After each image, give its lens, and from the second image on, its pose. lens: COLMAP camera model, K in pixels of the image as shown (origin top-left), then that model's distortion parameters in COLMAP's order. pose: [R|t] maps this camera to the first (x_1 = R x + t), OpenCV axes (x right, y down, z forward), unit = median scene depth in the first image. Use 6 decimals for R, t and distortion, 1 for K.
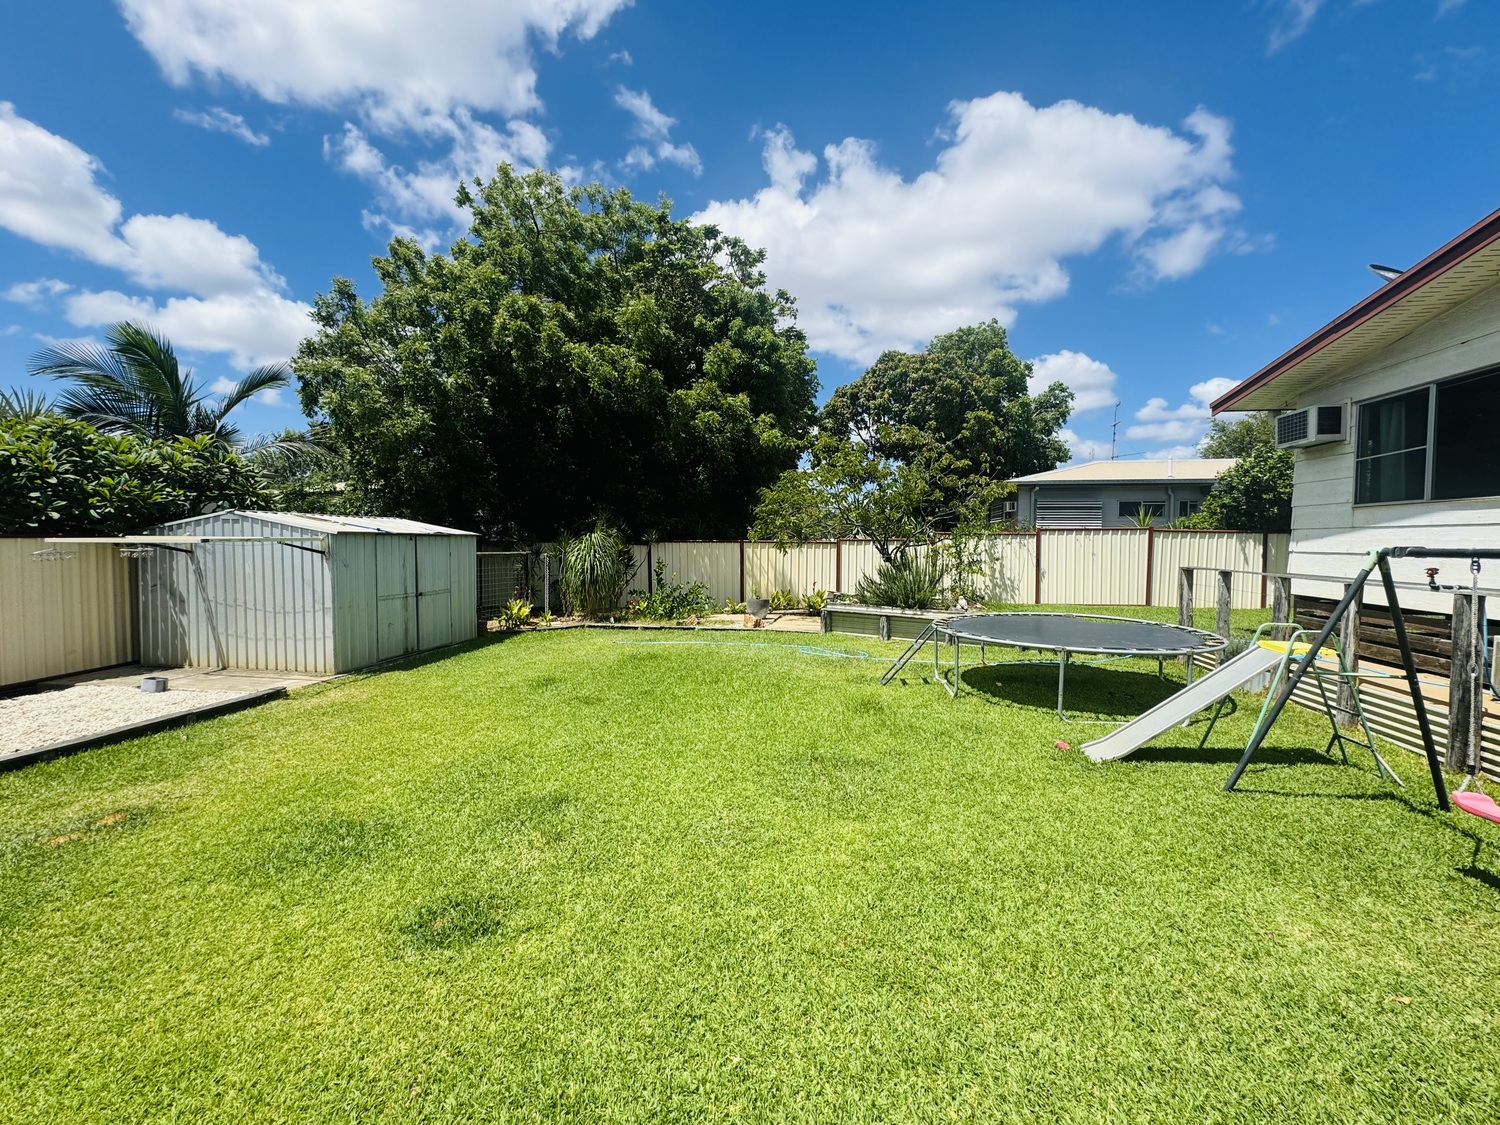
lens RADIAL K [[598.6, 0, 749.8], [0, 598.6, 560.0], [0, 0, 1]] dist [-0.000900, 0.000261]
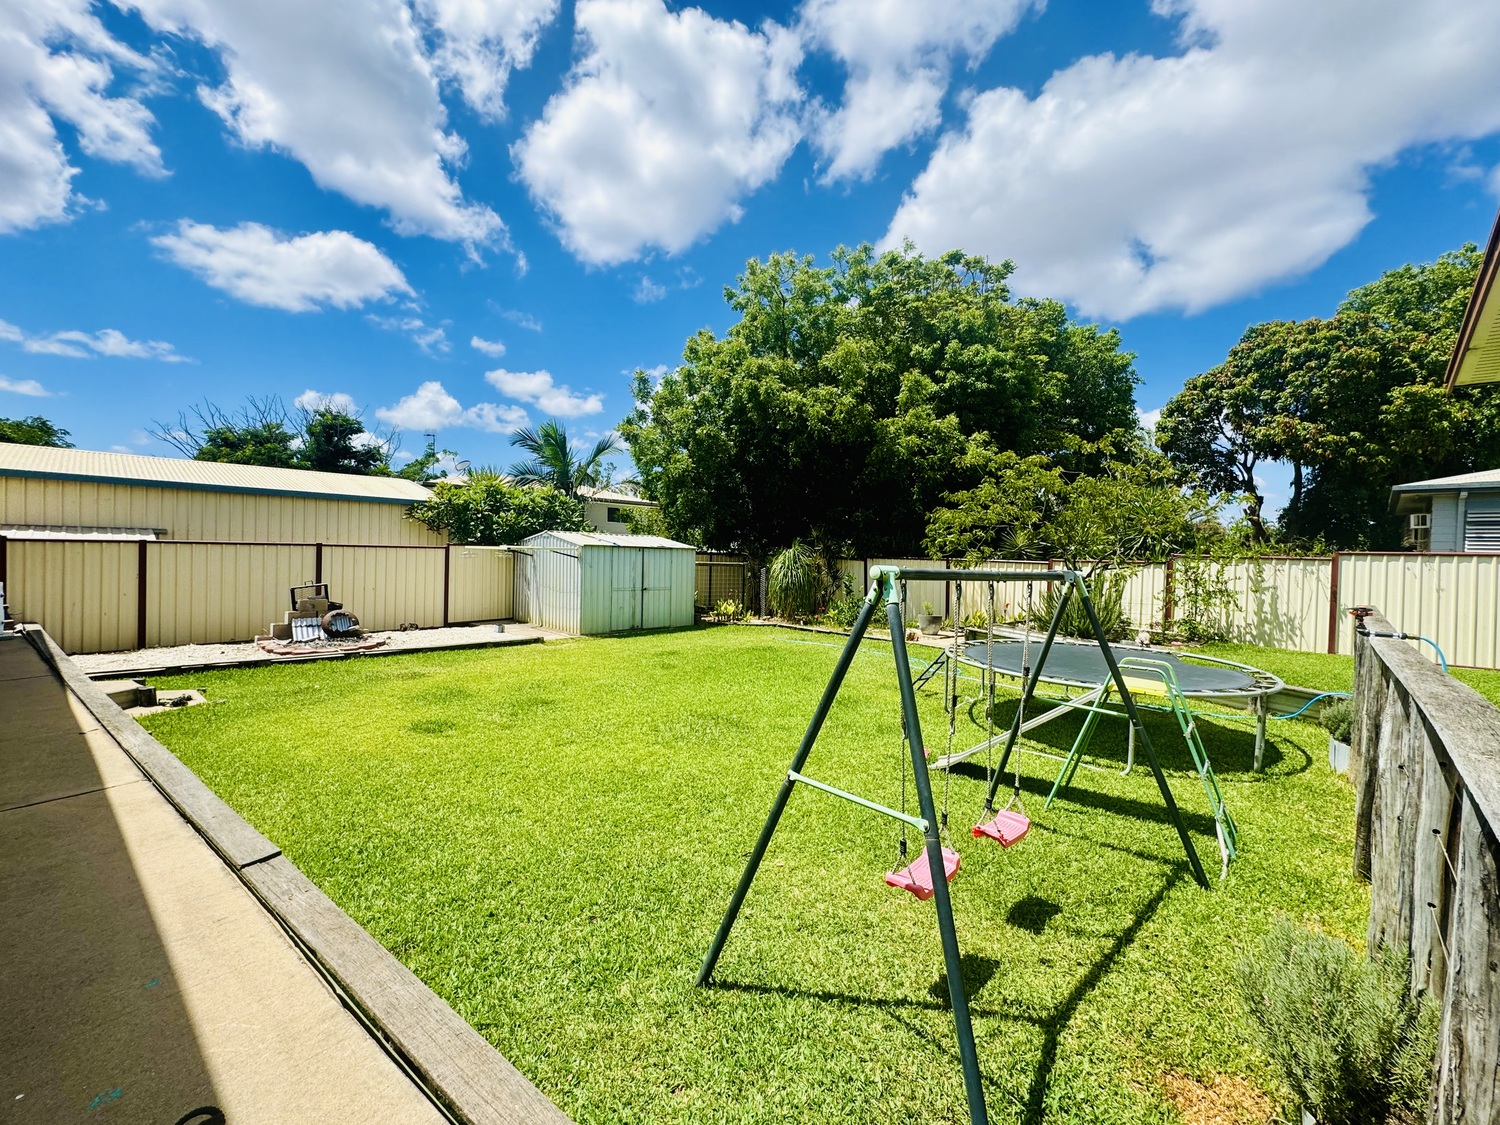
lens RADIAL K [[591.9, 0, 752.8], [0, 591.9, 569.1], [0, 0, 1]] dist [-0.000291, 0.000169]
pose [[0.823672, 0.034772, -0.566000, 0.316205], [-0.042008, 0.999117, 0.000249, -0.001115], [0.565509, 0.023572, 0.824405, -0.018215]]
